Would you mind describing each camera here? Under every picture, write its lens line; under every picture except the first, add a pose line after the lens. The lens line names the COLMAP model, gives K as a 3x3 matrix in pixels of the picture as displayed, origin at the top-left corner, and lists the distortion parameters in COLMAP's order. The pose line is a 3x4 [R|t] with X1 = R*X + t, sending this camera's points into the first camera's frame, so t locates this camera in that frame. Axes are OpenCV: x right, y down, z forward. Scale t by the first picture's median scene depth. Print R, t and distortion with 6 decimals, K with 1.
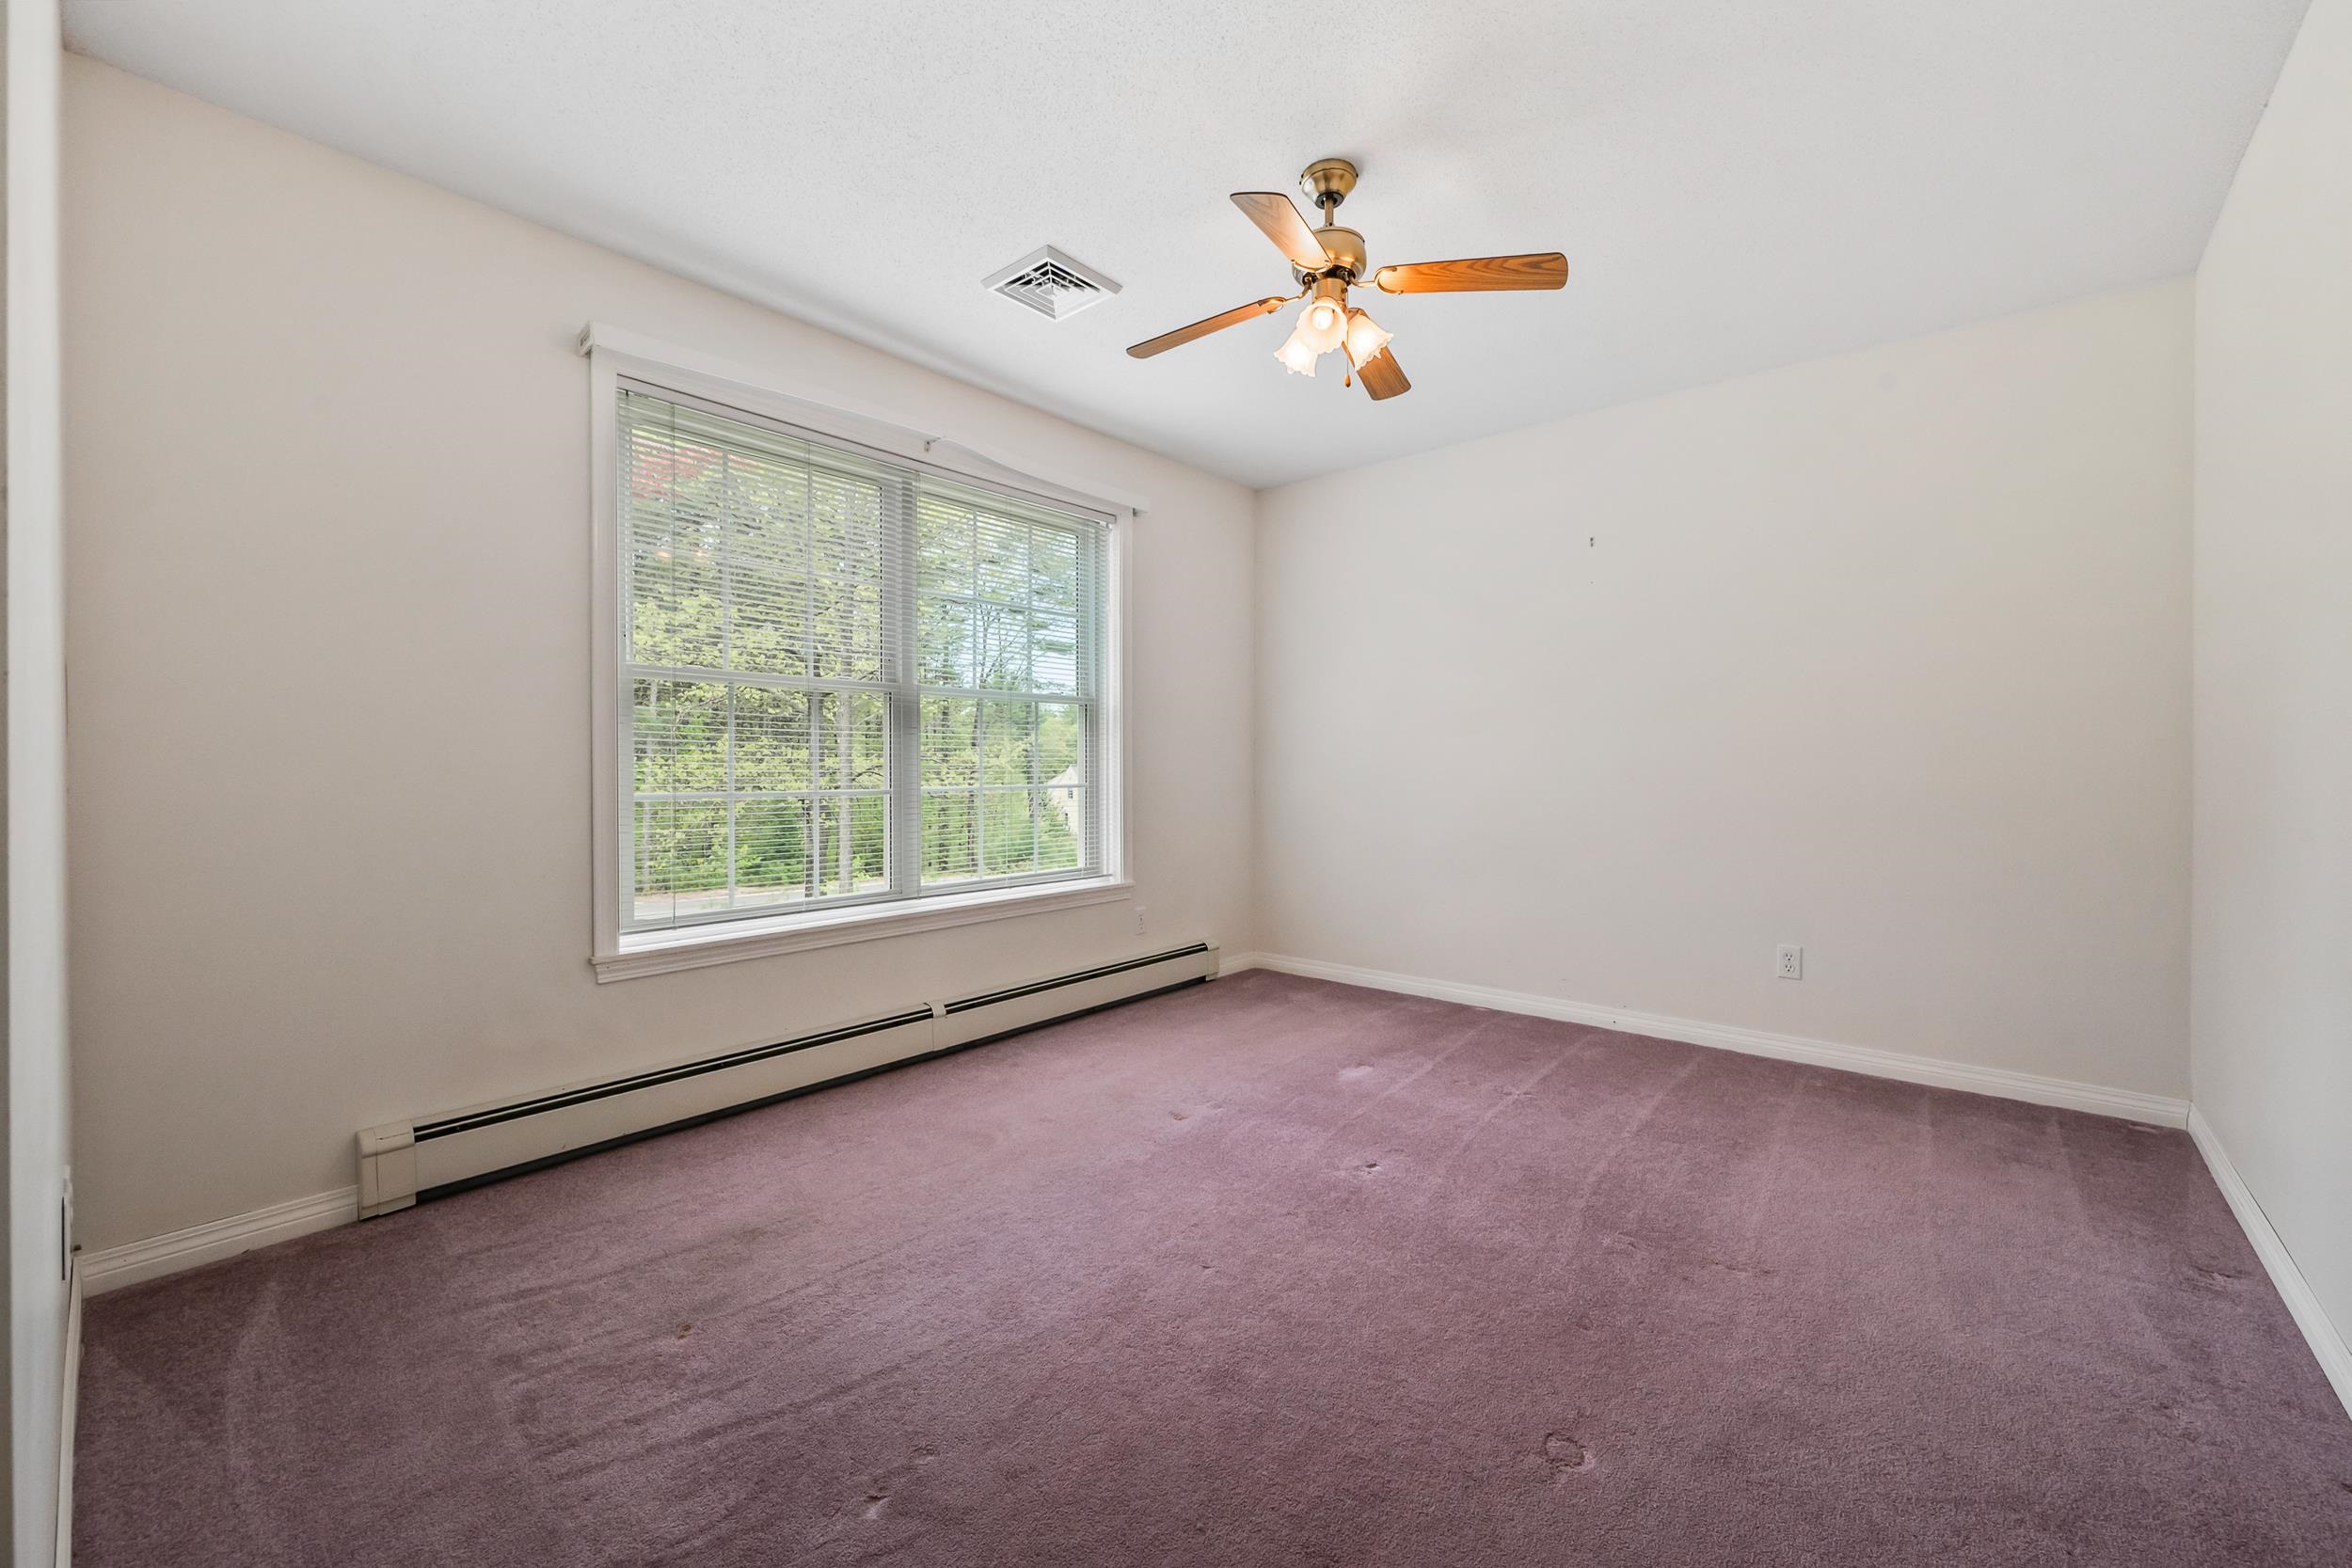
lens RADIAL K [[917.7, 0, 1171.2], [0, 917.7, 774.5], [0, 0, 1]] dist [0.013427, -0.000114]
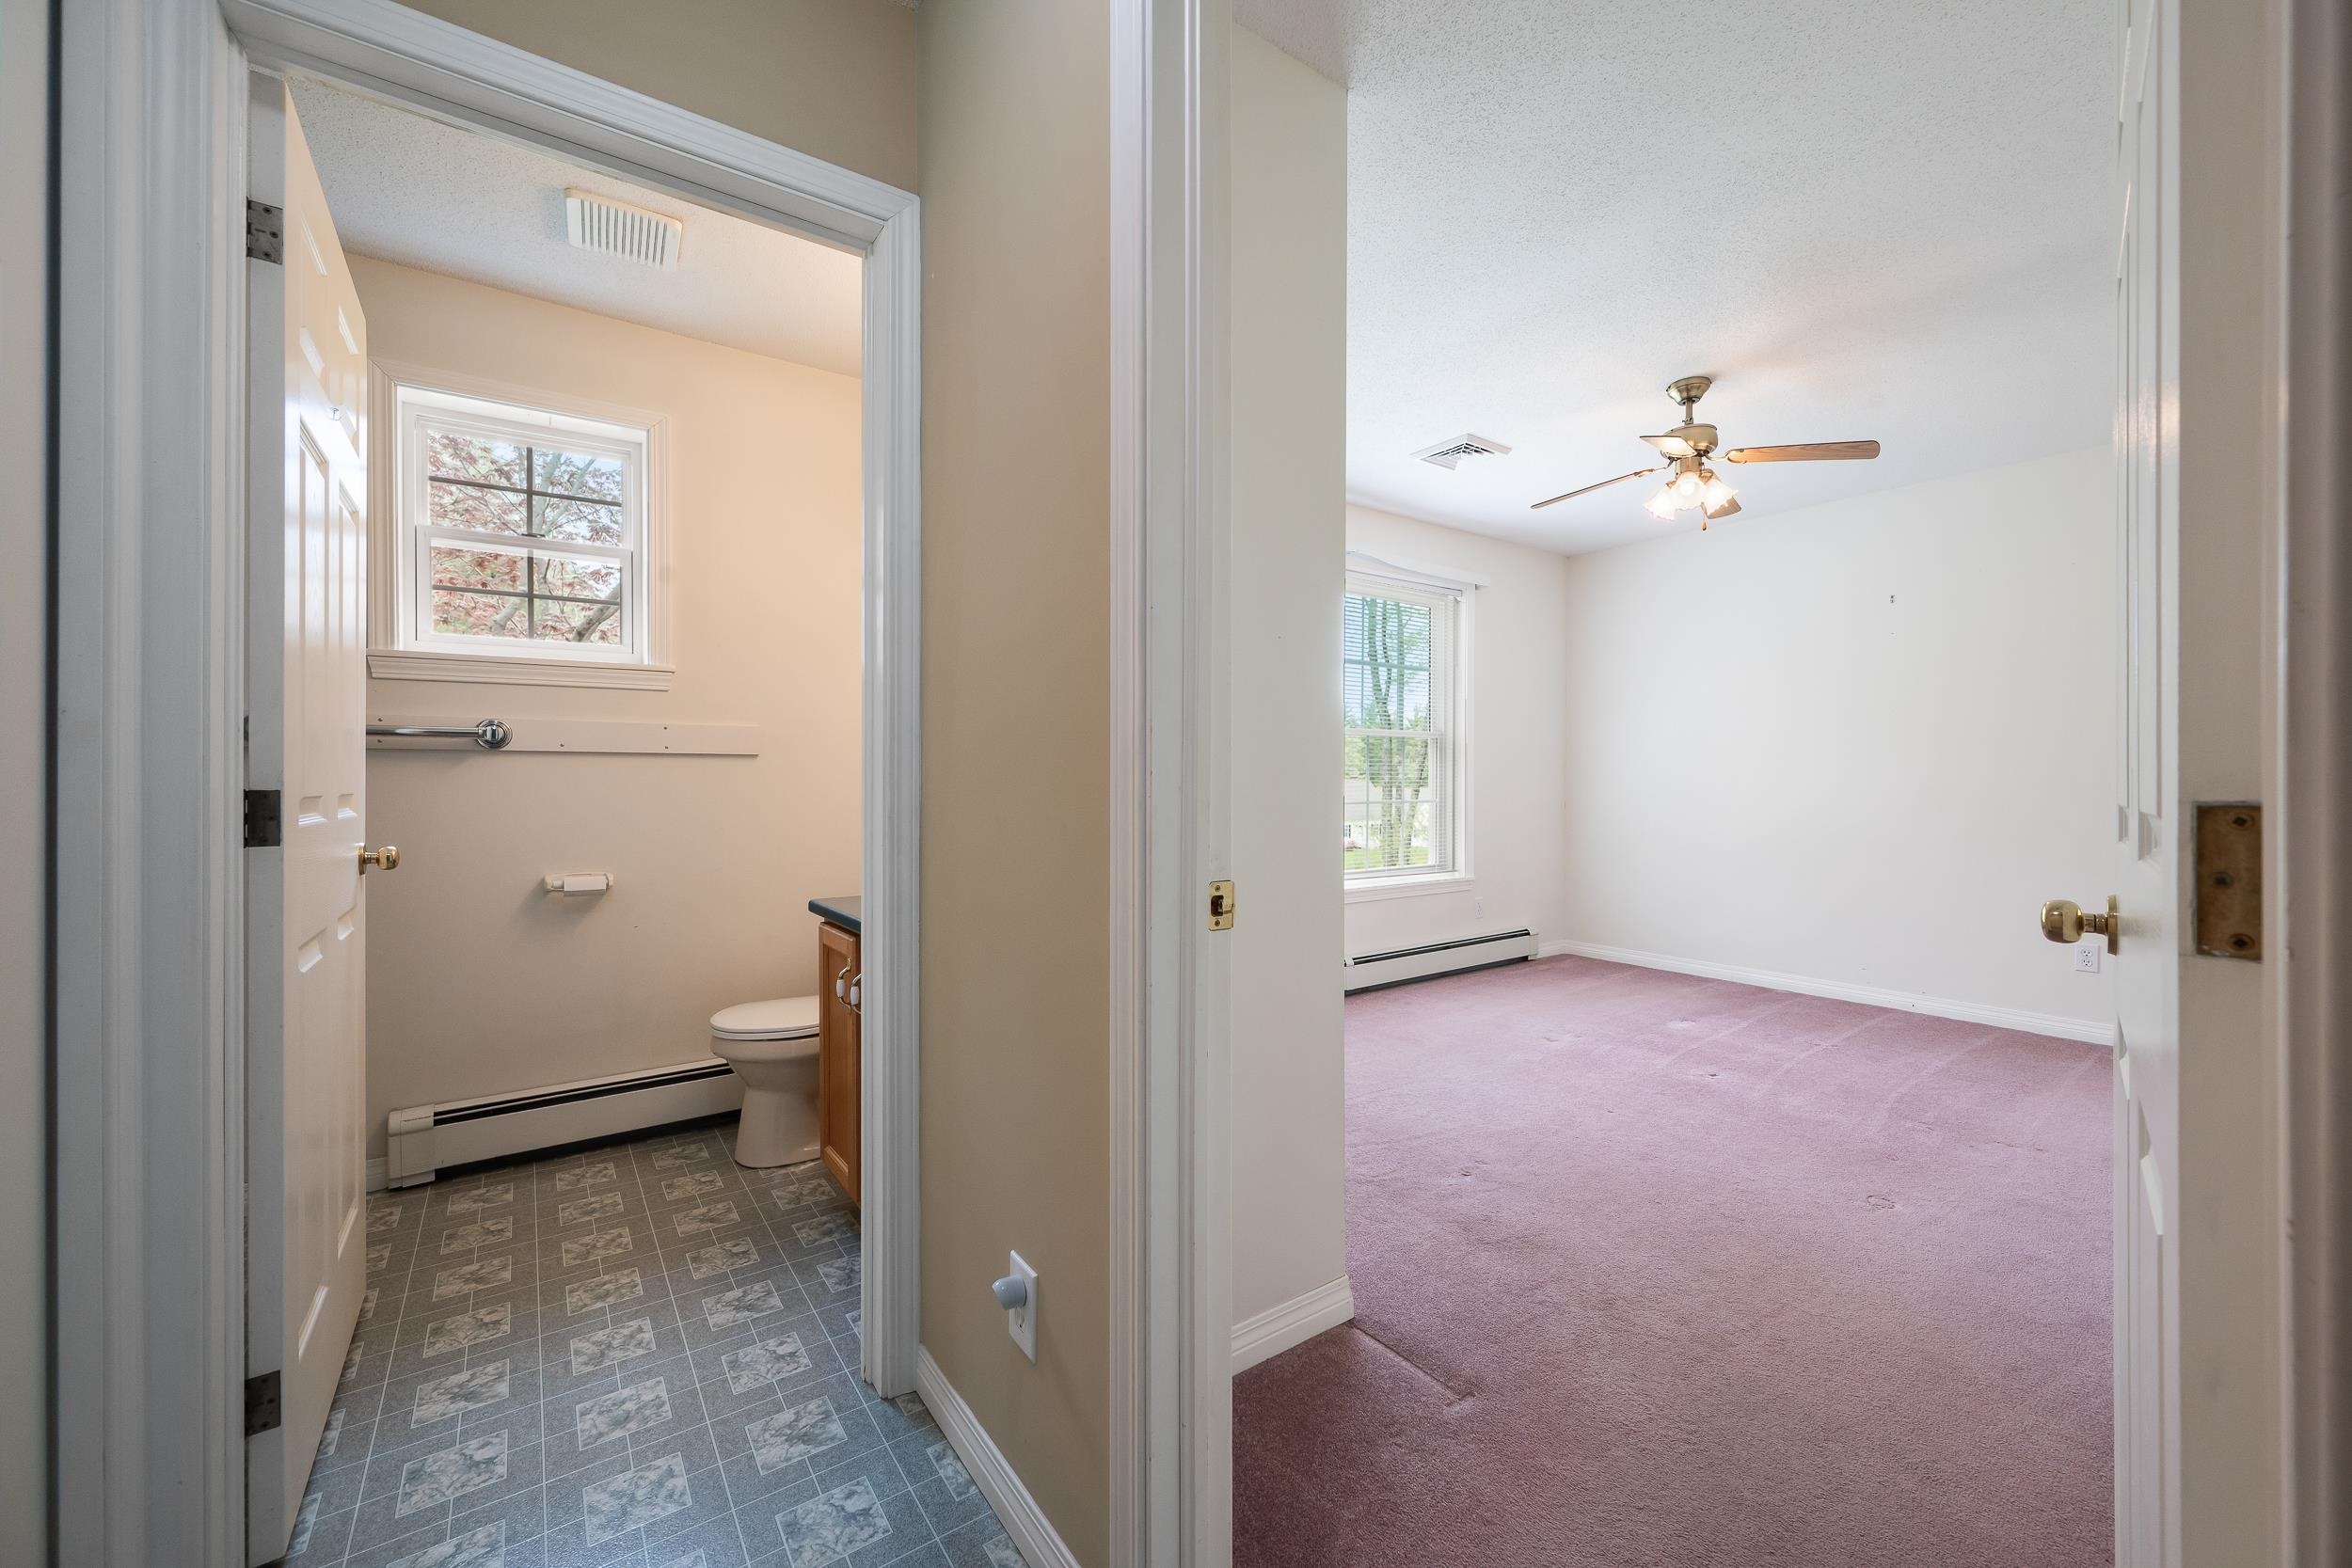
lens RADIAL K [[917.7, 0, 1169.8], [0, 917.7, 784.3], [0, 0, 1]] dist [0.013427, -0.000114]
pose [[0.974752, 0.006190, -0.223206, -0.260649], [-0.006525, 0.999978, -0.000761, -0.012374], [0.223196, 0.002198, 0.974771, -0.524387]]
